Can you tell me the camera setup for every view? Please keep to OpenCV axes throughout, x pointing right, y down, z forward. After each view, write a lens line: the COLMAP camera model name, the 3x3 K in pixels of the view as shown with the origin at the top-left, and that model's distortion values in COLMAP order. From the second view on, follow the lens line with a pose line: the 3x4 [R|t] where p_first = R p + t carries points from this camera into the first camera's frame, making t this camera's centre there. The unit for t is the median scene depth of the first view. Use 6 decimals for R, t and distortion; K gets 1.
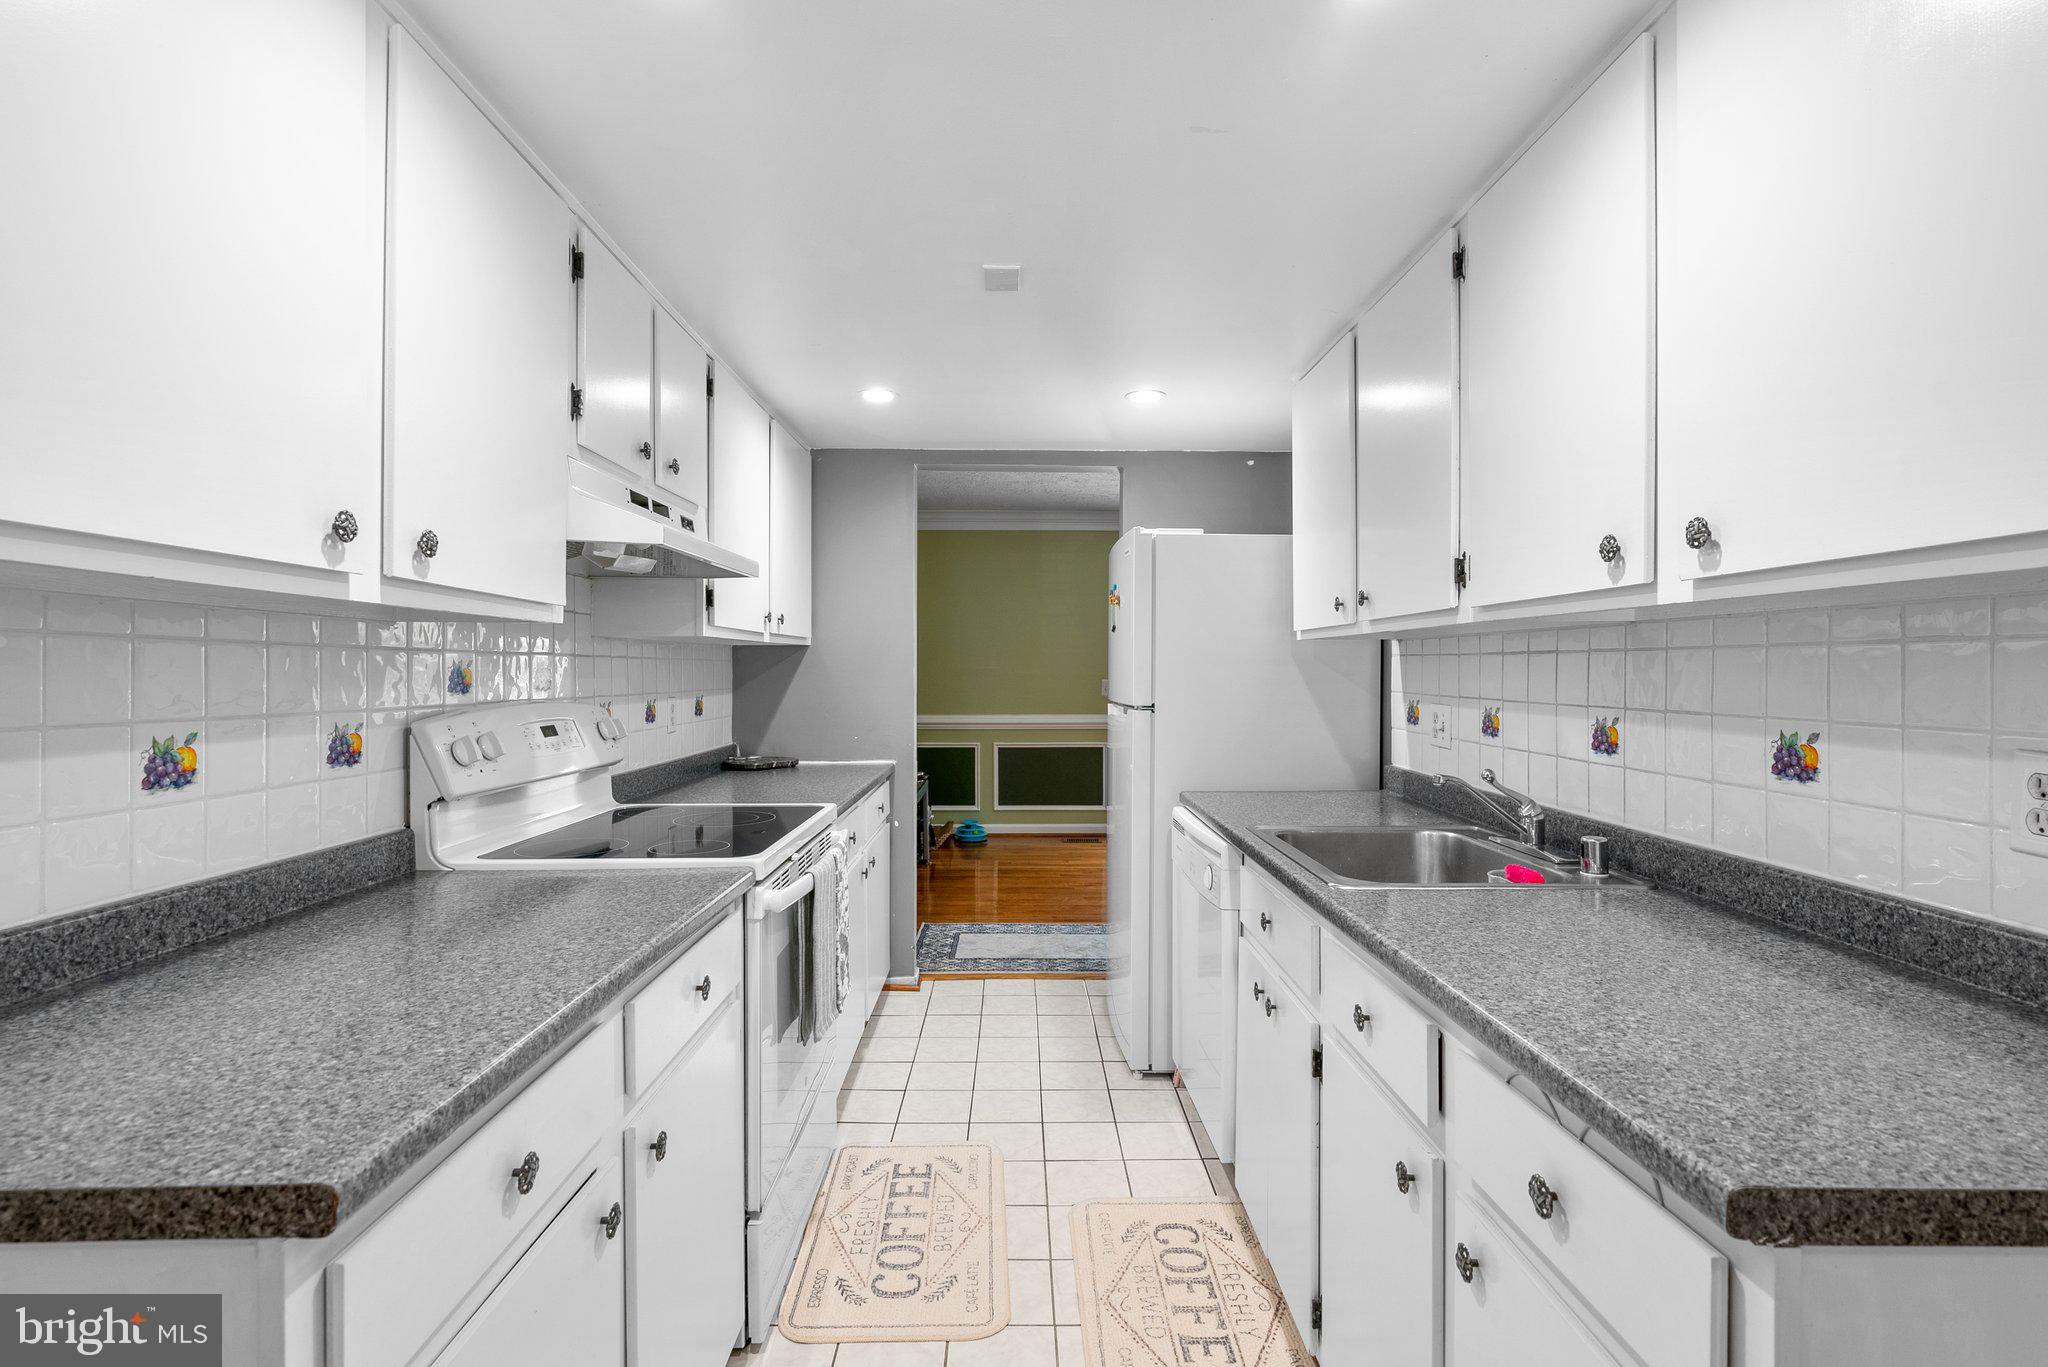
lens RADIAL K [[945.3, 0, 1015.9], [0, 945.3, 675.4], [0, 0, 1]] dist [-0.000433, 0.000568]
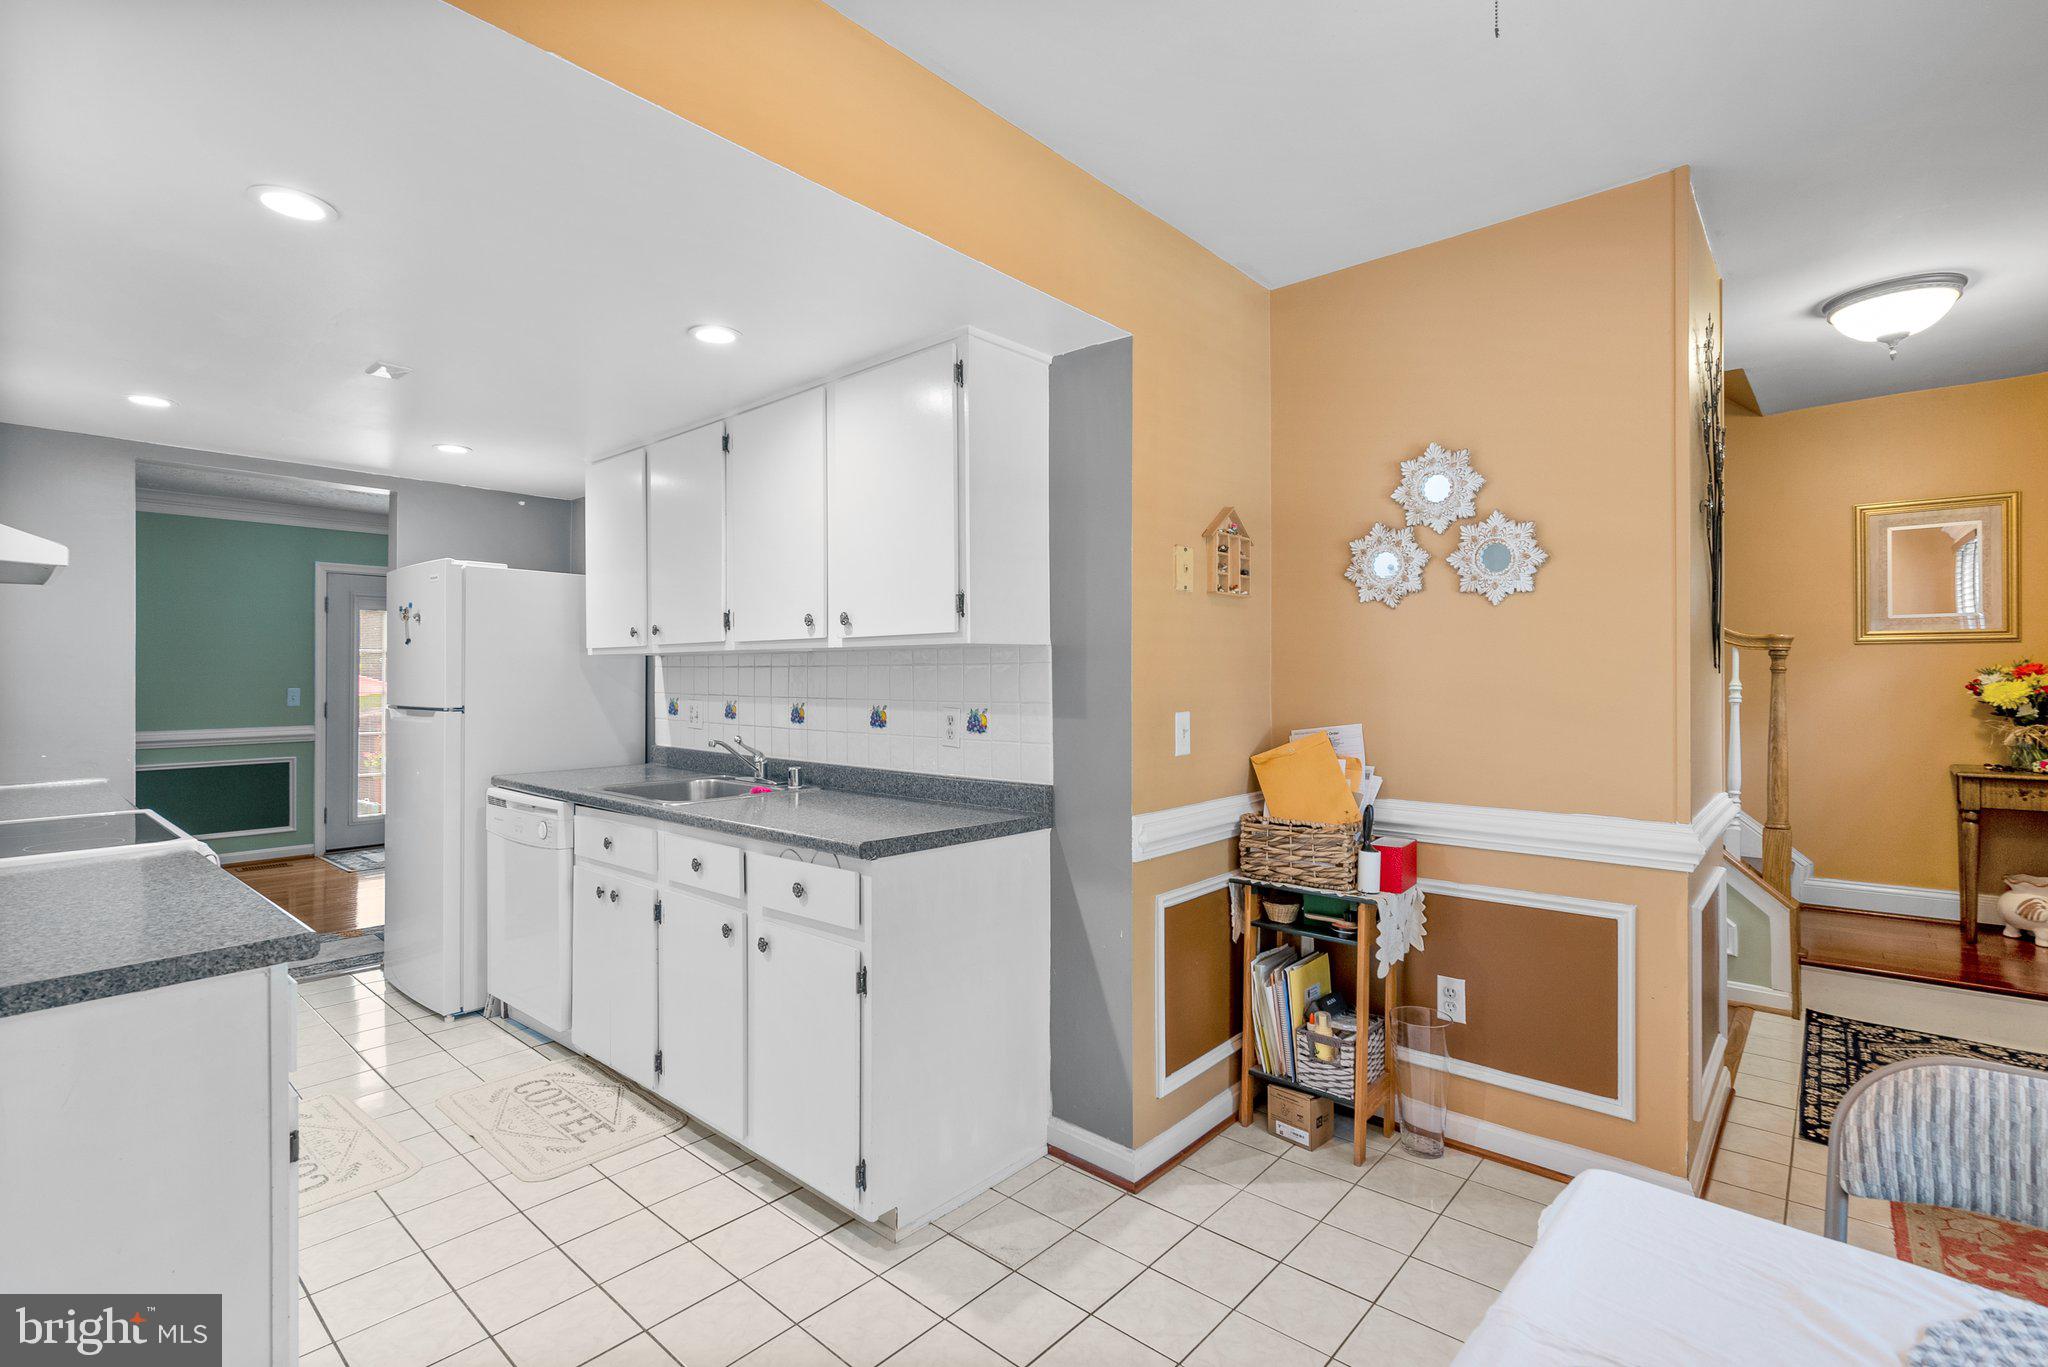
lens RADIAL K [[945.3, 0, 1025.6], [0, 945.3, 677.9], [0, 0, 1]] dist [-0.000433, 0.000568]
pose [[0.669733, -0.004545, 0.742588, -0.443513], [0.006968, 0.999976, -0.000164, -0.000901], [-0.742569, 0.005284, 0.669748, -0.556777]]
